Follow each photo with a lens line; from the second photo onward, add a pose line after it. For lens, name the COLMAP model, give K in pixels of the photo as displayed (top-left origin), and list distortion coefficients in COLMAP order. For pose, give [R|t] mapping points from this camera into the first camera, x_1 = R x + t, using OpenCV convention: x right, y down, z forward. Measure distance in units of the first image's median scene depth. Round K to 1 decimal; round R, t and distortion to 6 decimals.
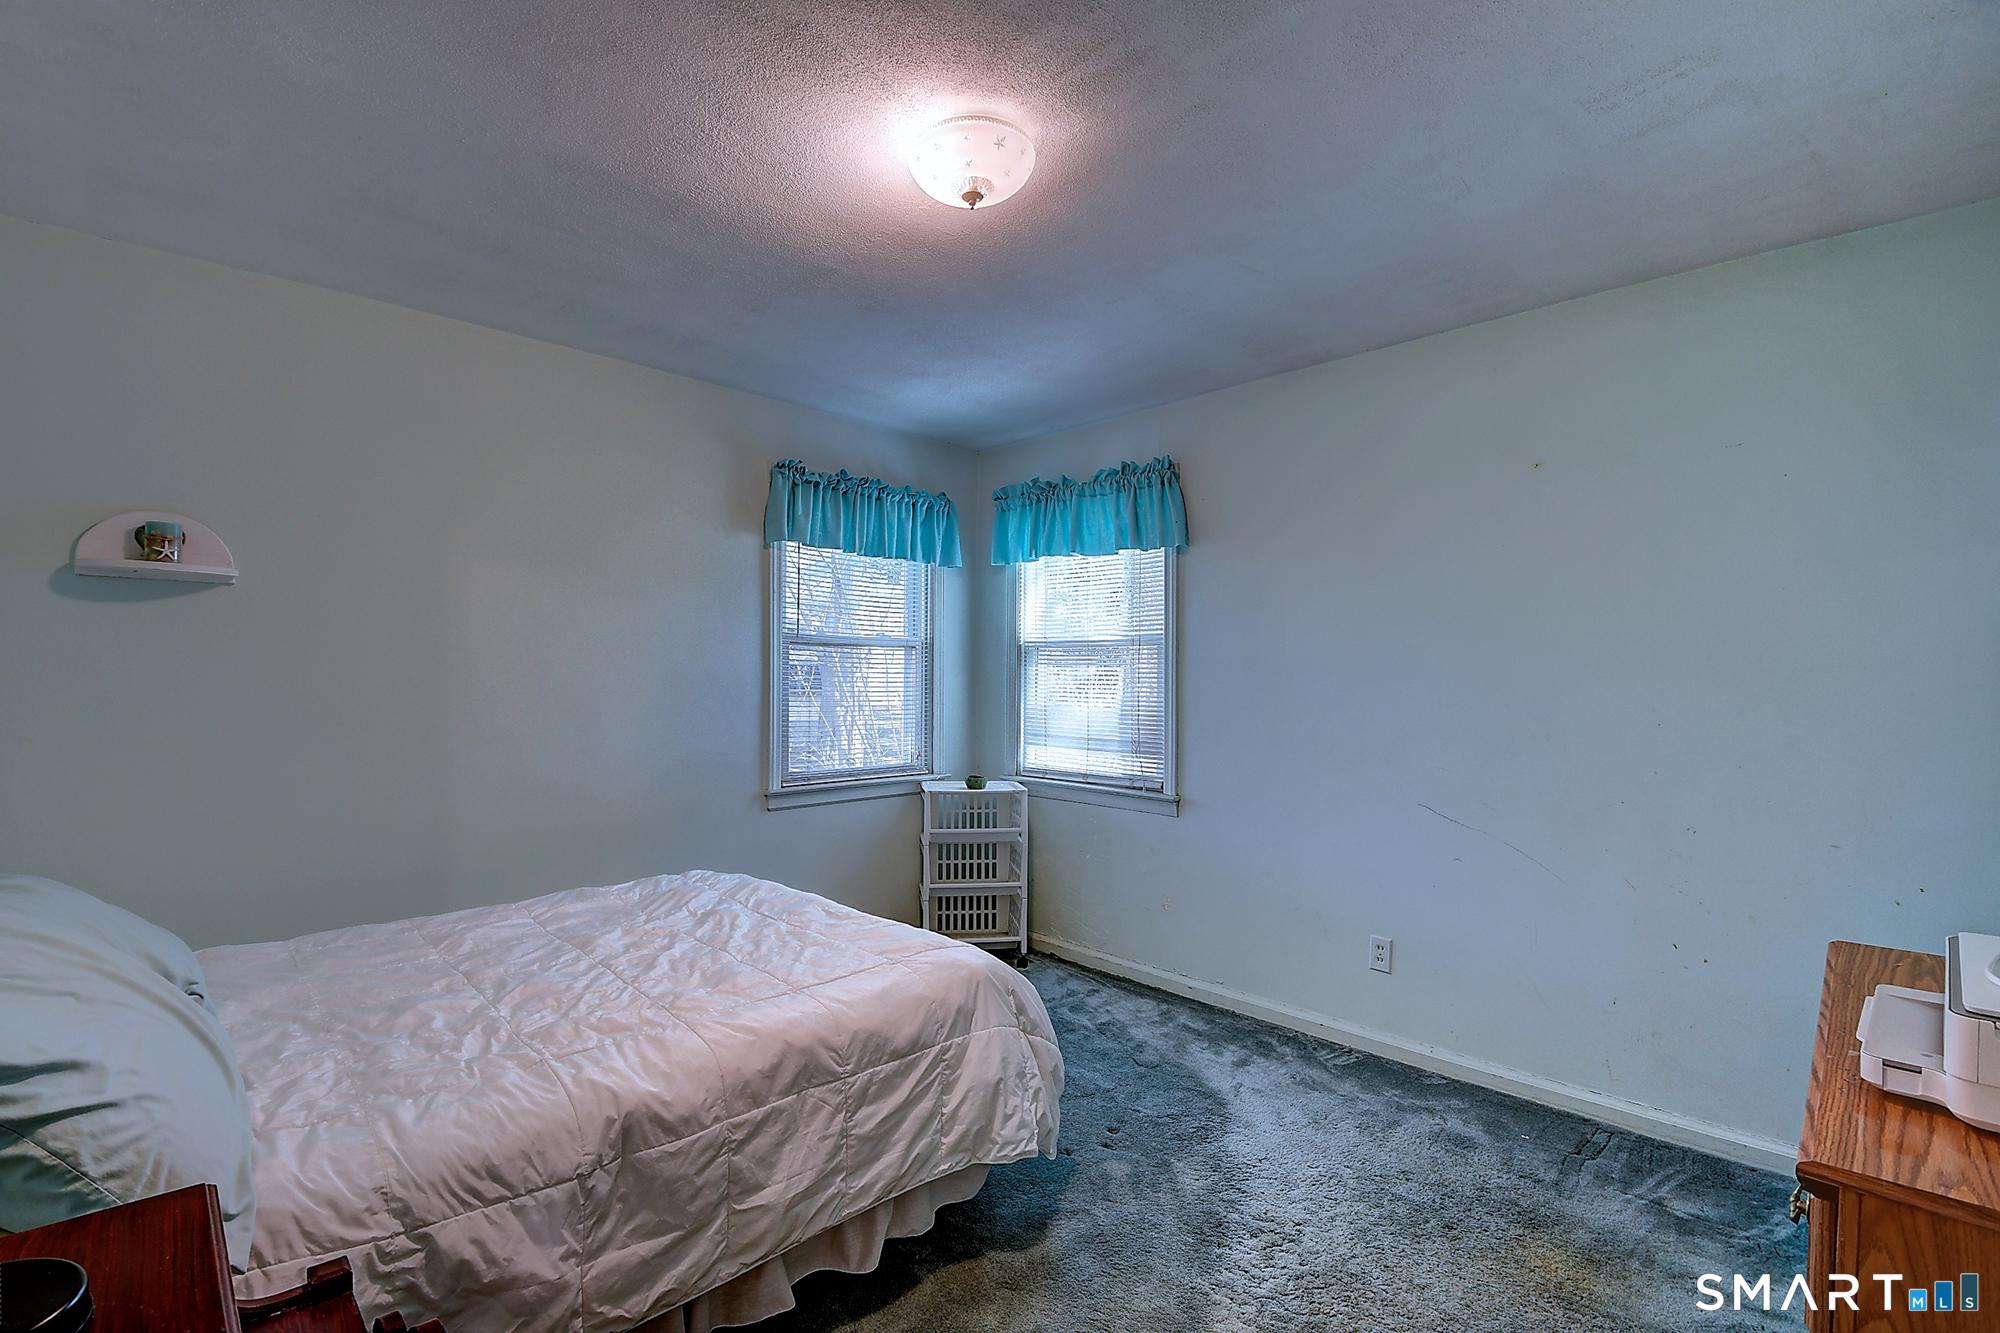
lens RADIAL K [[868.7, 0, 1000.0], [0, 868.7, 666.5], [0, 0, 1]] dist [-0.033389, -0.000082]
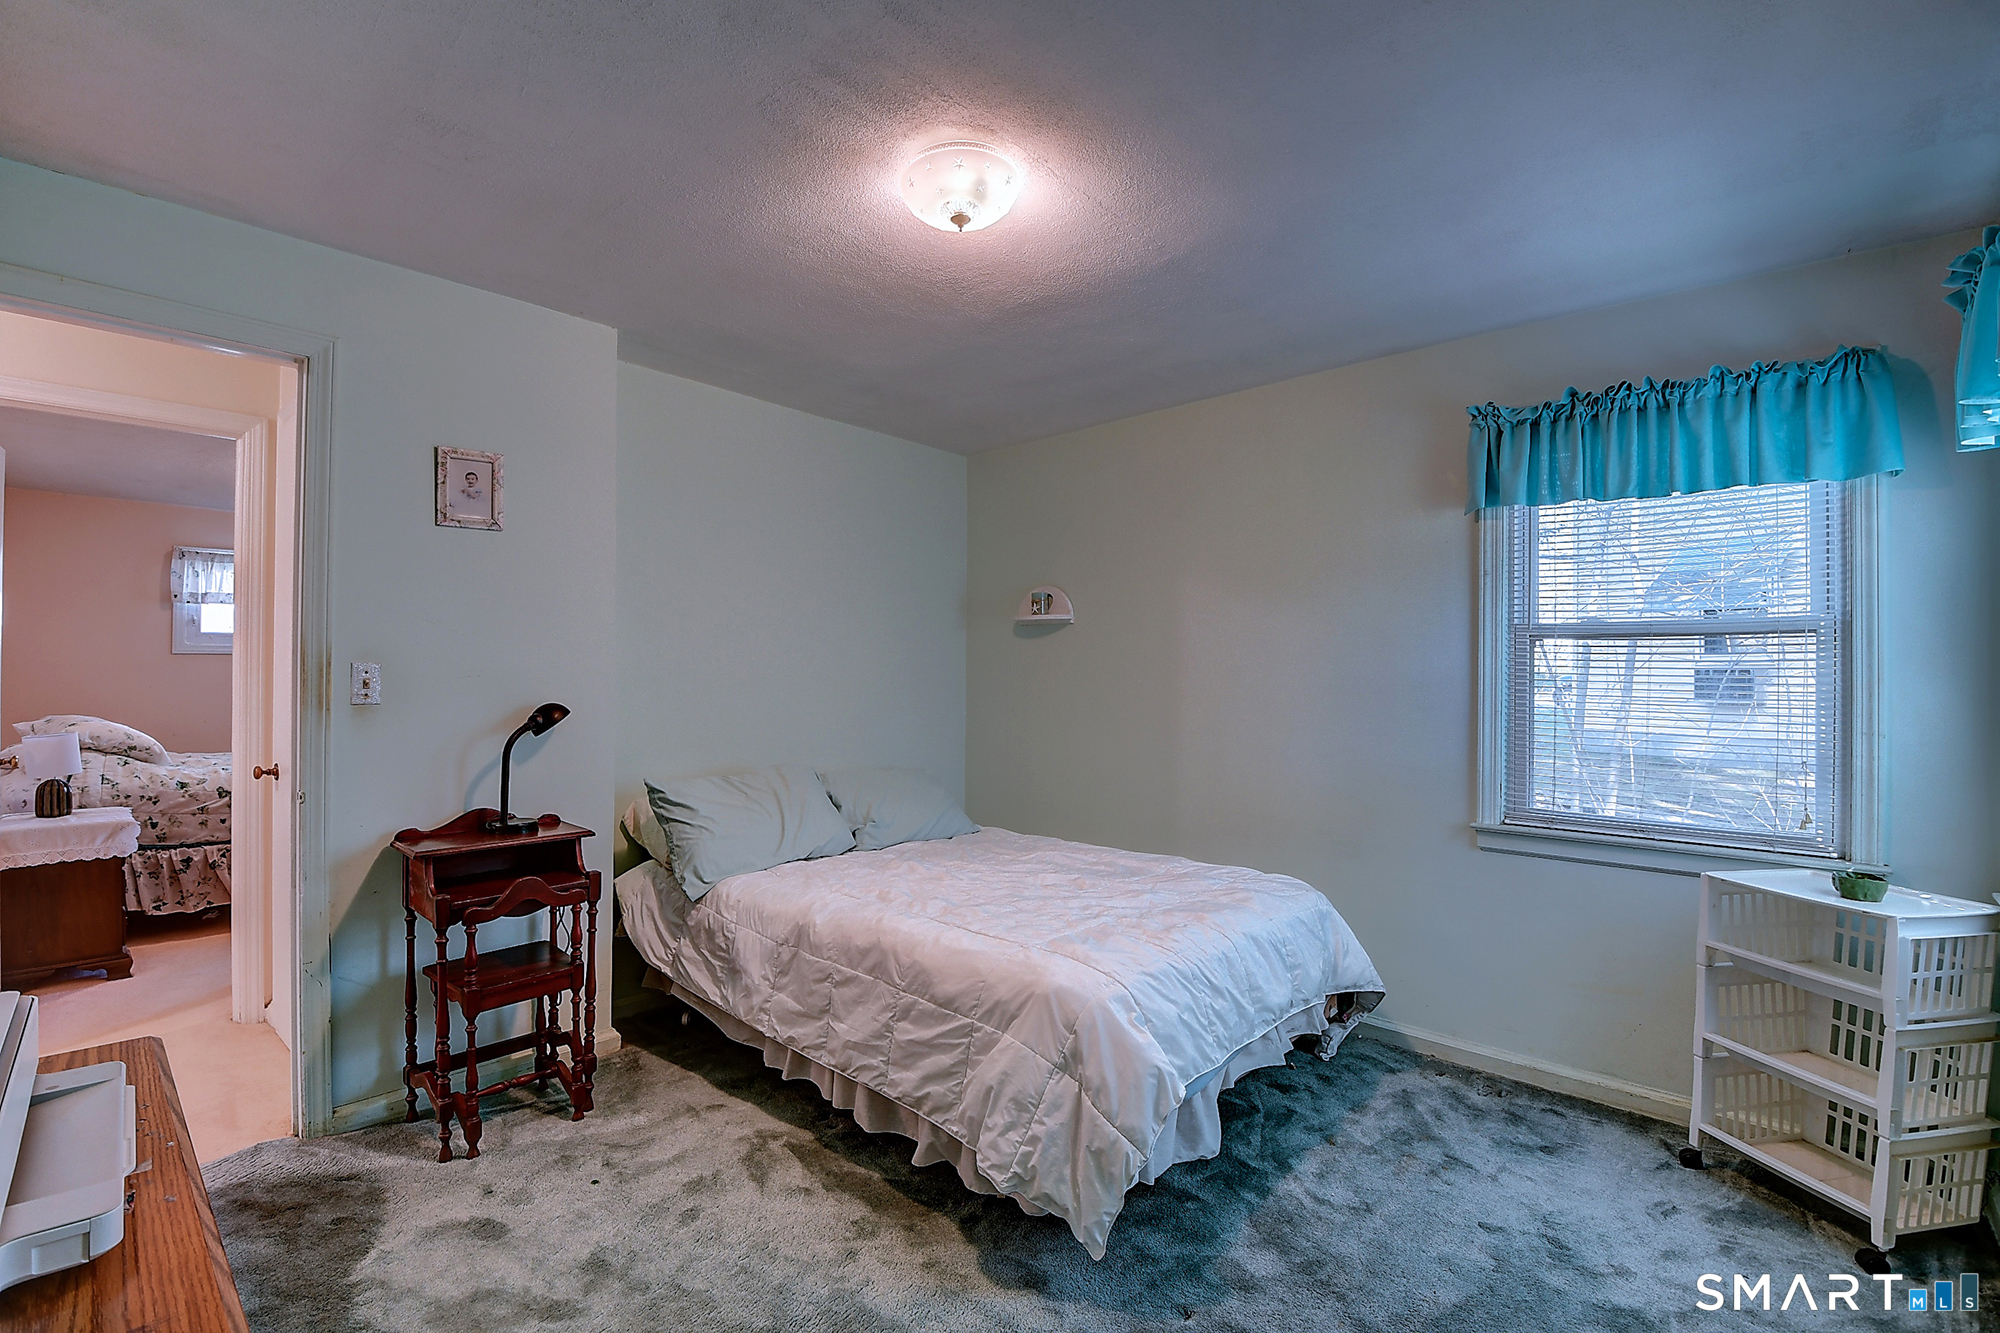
lens RADIAL K [[901.2, 0, 1000.0], [0, 901.2, 666.5], [0, 0, 1]] dist [0.000792, -0.000478]
pose [[0.023657, -0.014582, -0.999614, 1.043322], [0.006879, 0.999872, -0.014423, 0.013269], [0.999696, -0.006535, 0.023754, 0.992876]]
